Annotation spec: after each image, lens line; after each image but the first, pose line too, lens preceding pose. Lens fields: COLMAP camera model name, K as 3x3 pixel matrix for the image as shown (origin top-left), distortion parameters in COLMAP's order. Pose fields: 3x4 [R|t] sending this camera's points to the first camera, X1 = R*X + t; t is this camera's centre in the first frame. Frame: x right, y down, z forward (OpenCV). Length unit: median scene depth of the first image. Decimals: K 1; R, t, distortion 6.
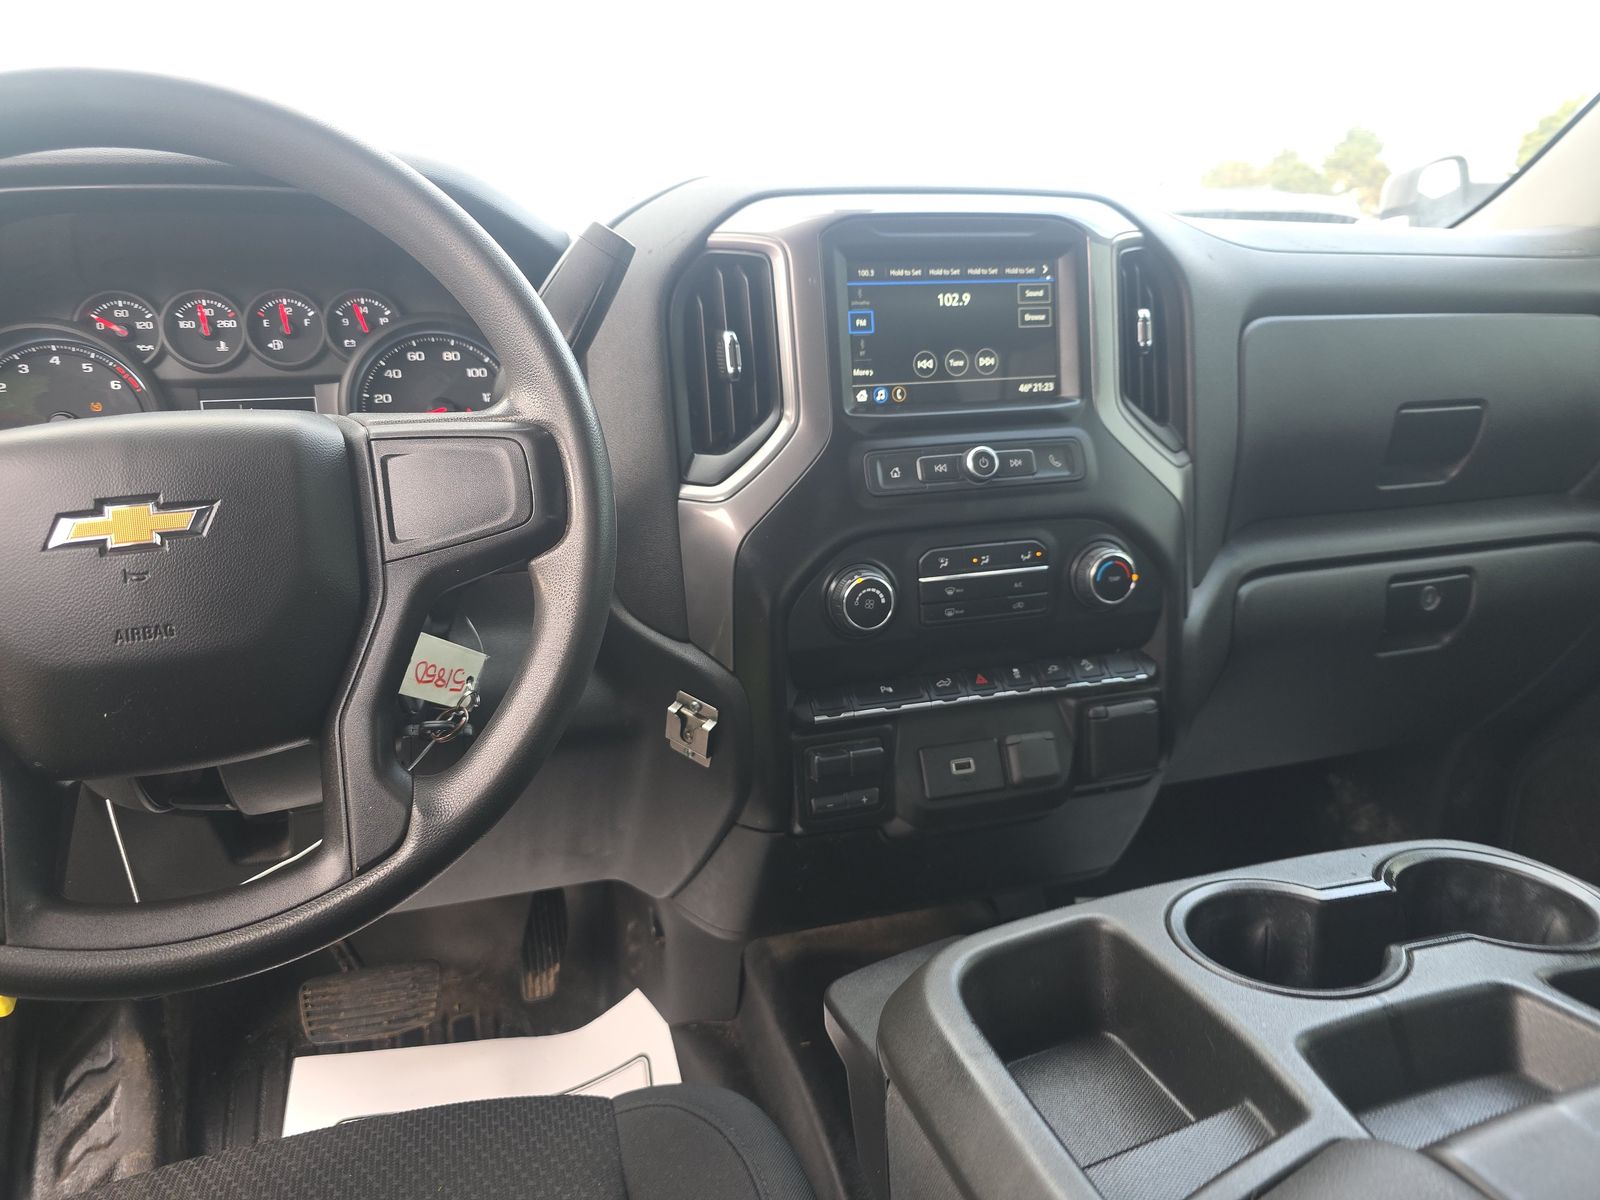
lens RADIAL K [[1052.8, 0, 799.4], [0, 1052.8, 615.0], [0, 0, 1]] dist [0.050978, -0.044446]
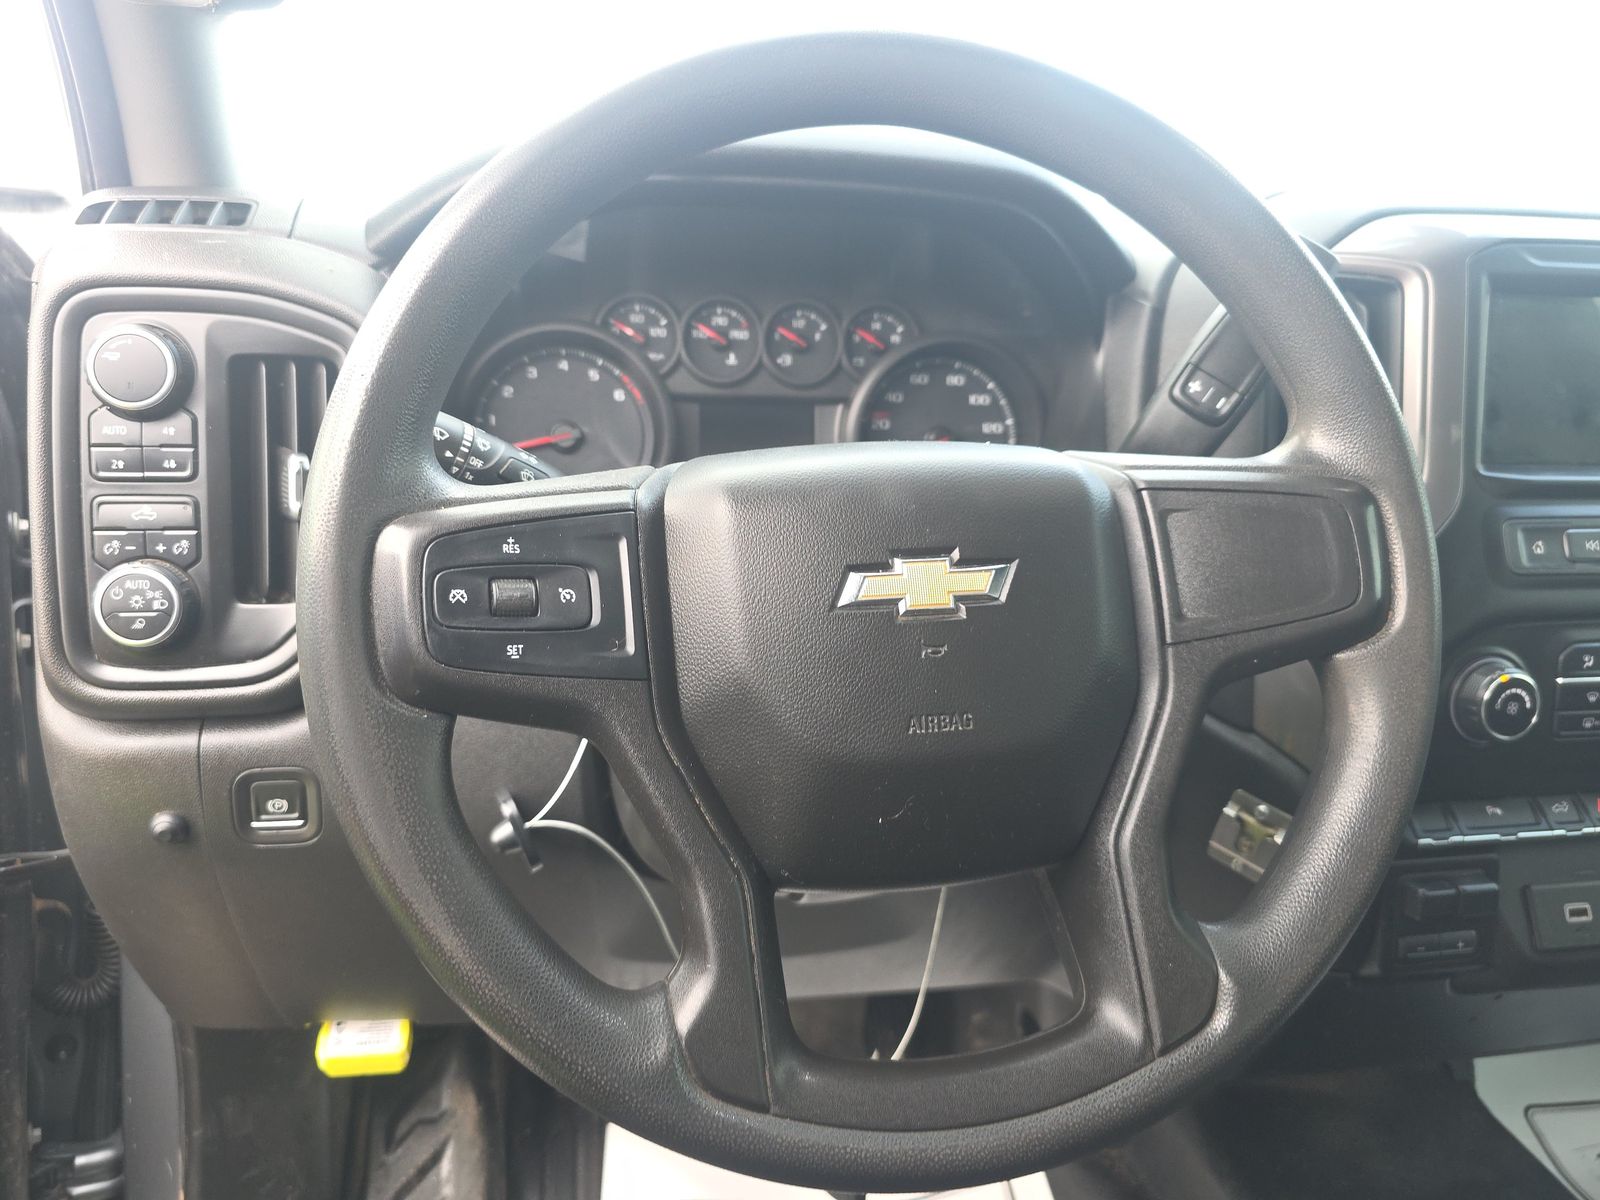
lens RADIAL K [[1074.3, 0, 838.4], [0, 1074.3, 601.4], [0, 0, 1]] dist [0.106614, -0.145959]
pose [[0.992115, 0.072768, -0.102046, -0.349982], [-0.076711, 0.996430, -0.035258, -0.021786], [0.099116, 0.042808, 0.994155, 0.106607]]
